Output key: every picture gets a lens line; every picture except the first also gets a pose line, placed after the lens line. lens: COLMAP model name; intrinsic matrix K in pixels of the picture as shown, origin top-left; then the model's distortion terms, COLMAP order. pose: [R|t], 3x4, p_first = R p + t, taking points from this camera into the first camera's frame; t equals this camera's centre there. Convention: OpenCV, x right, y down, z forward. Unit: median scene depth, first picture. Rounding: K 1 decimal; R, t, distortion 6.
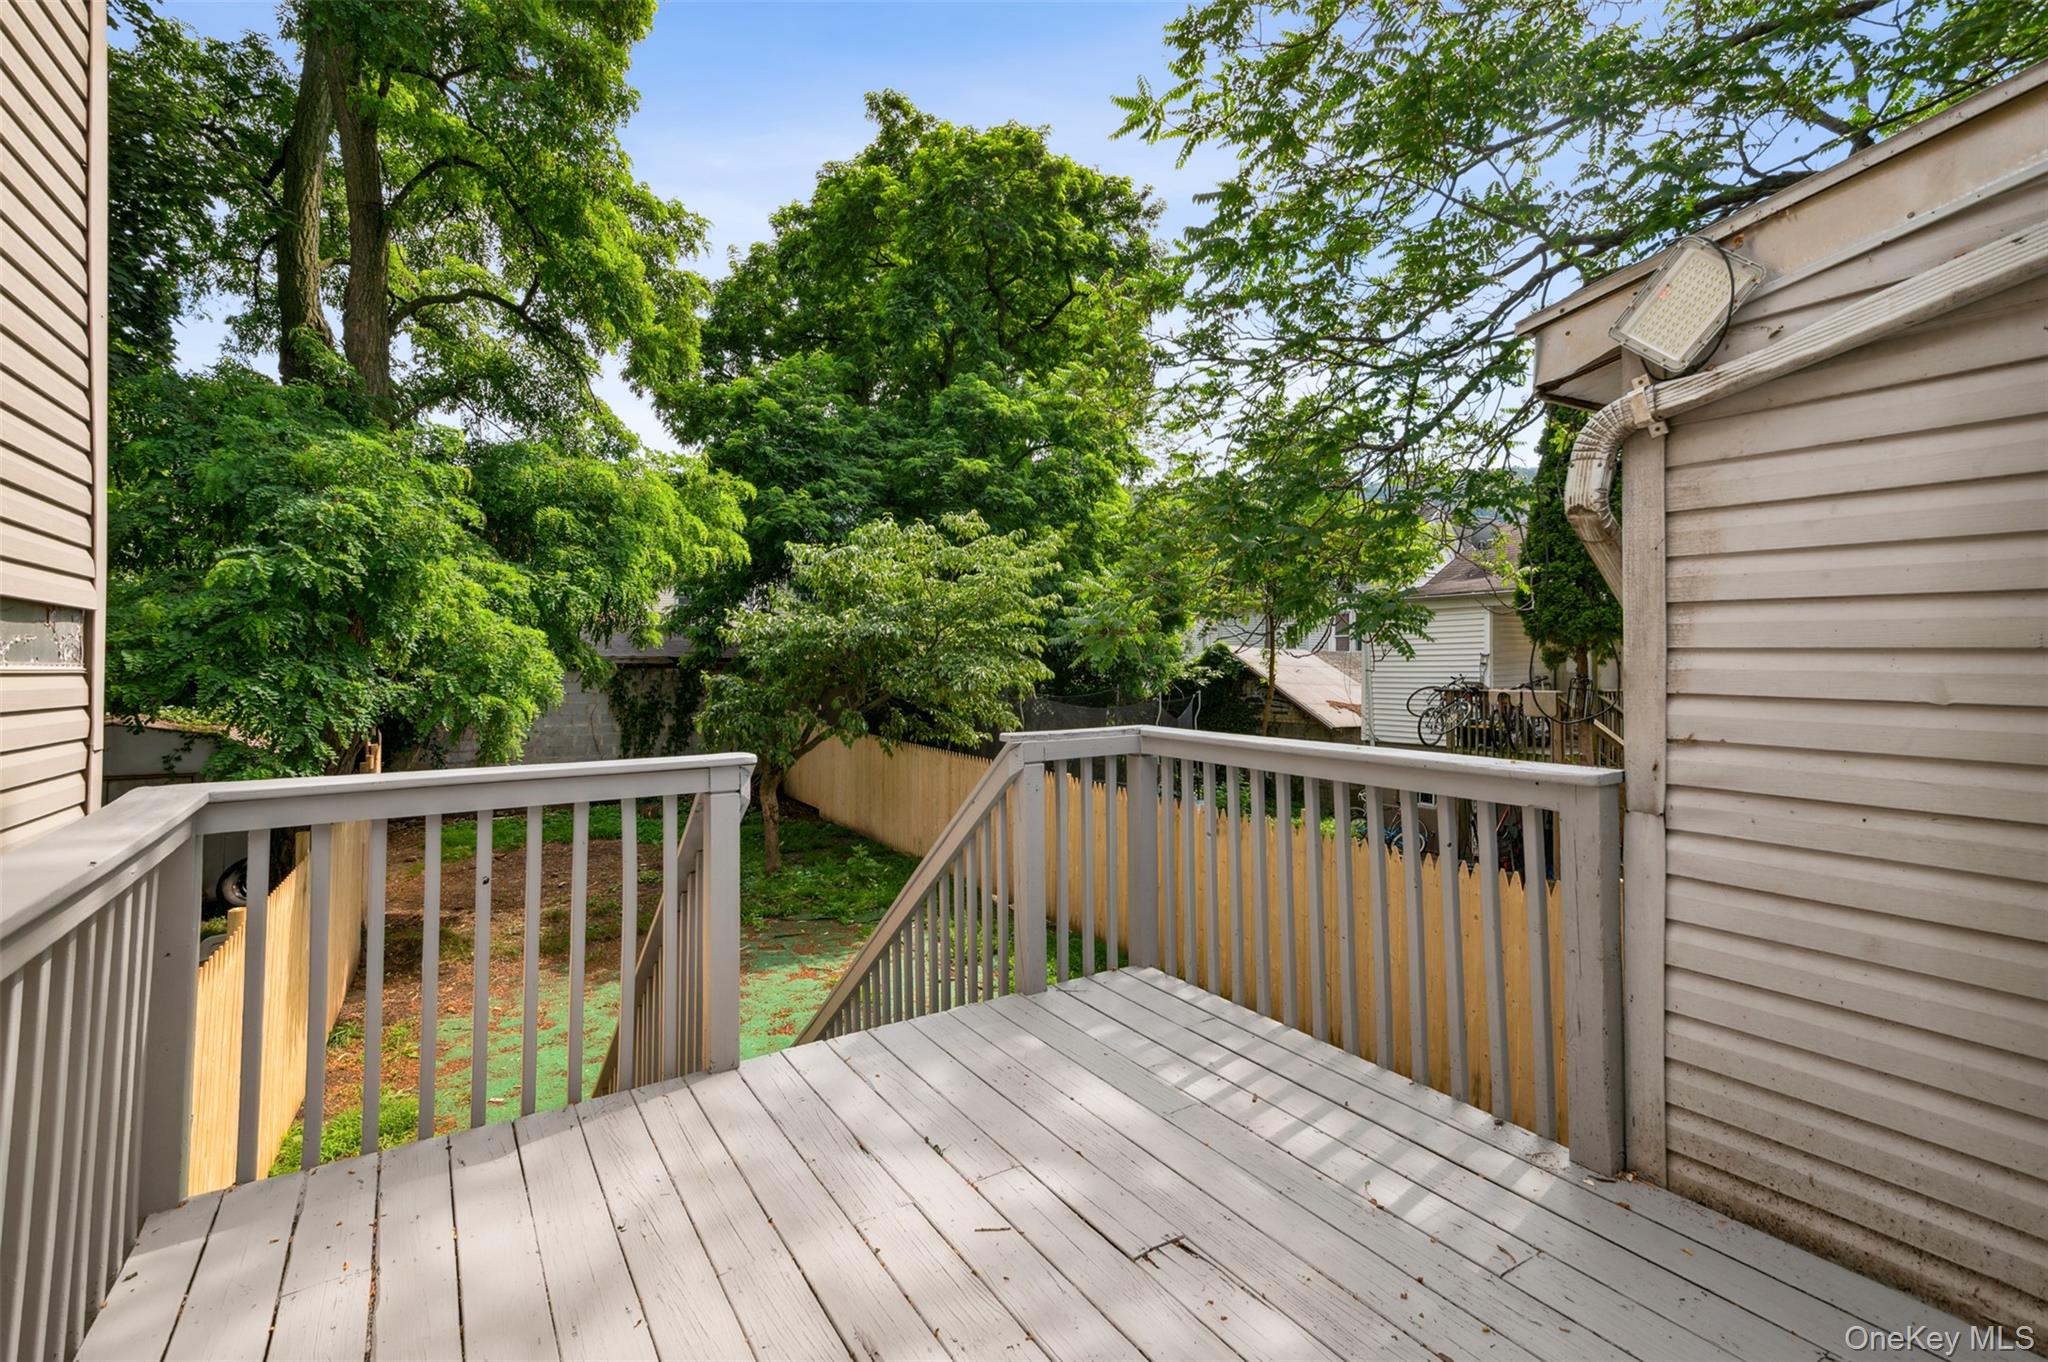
lens RADIAL K [[944.7, 0, 1035.4], [0, 944.7, 657.3], [0, 0, 1]] dist [0.002679, -0.000076]
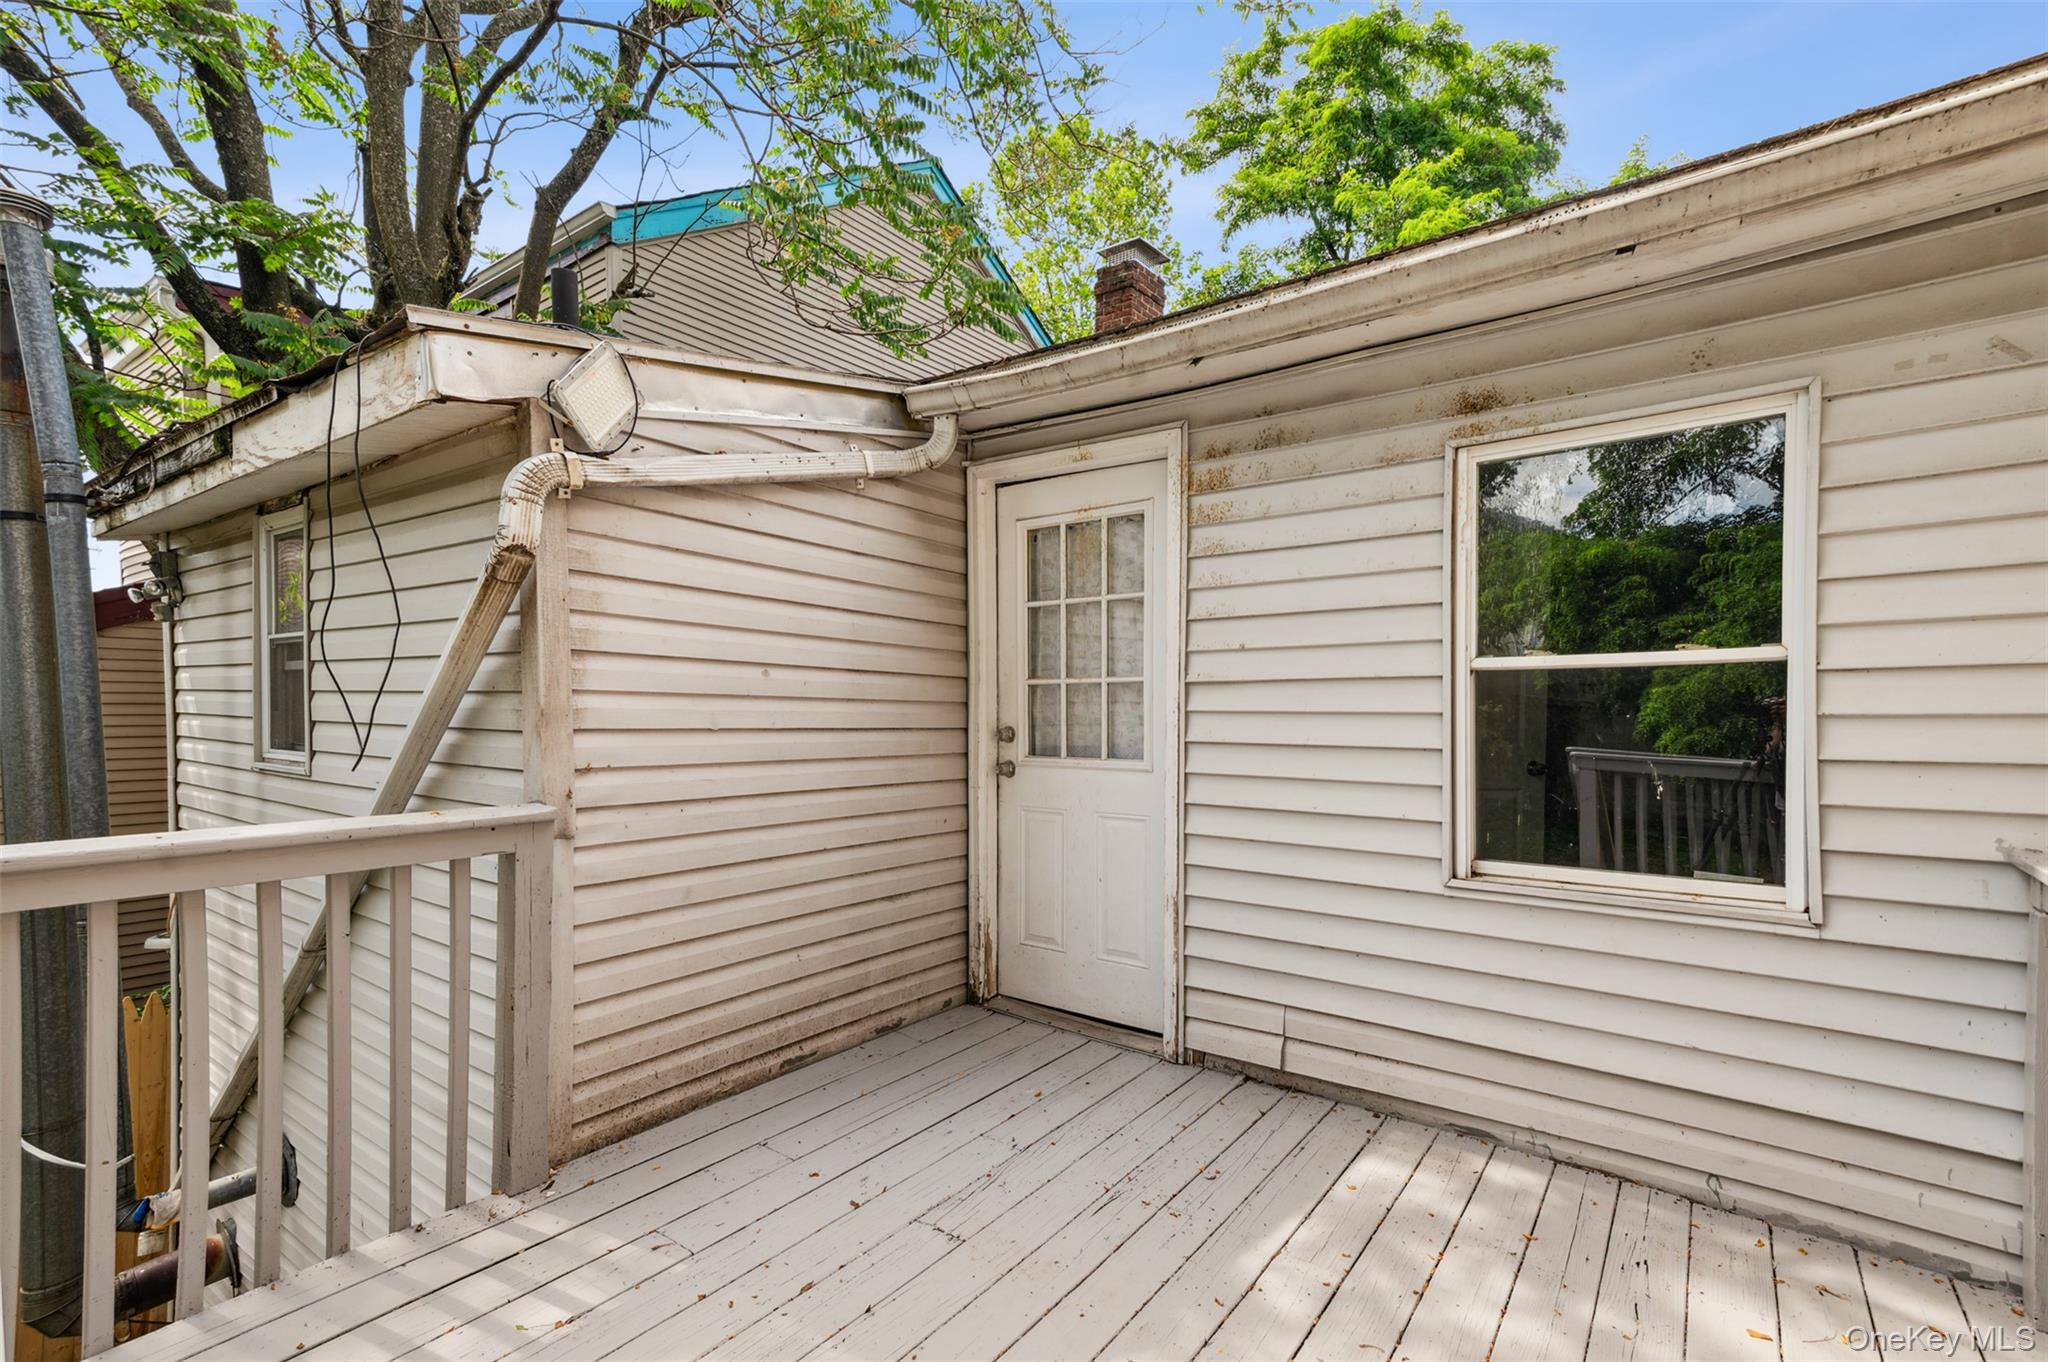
lens RADIAL K [[924.2, 0, 1022.4], [0, 924.2, 722.6], [0, 0, 1]] dist [0.000474, -0.000016]
pose [[-0.381238, -0.022613, 0.924200, -0.591142], [-0.013030, 0.999733, 0.019086, 0.002171], [-0.924385, -0.004766, -0.381431, 0.962351]]
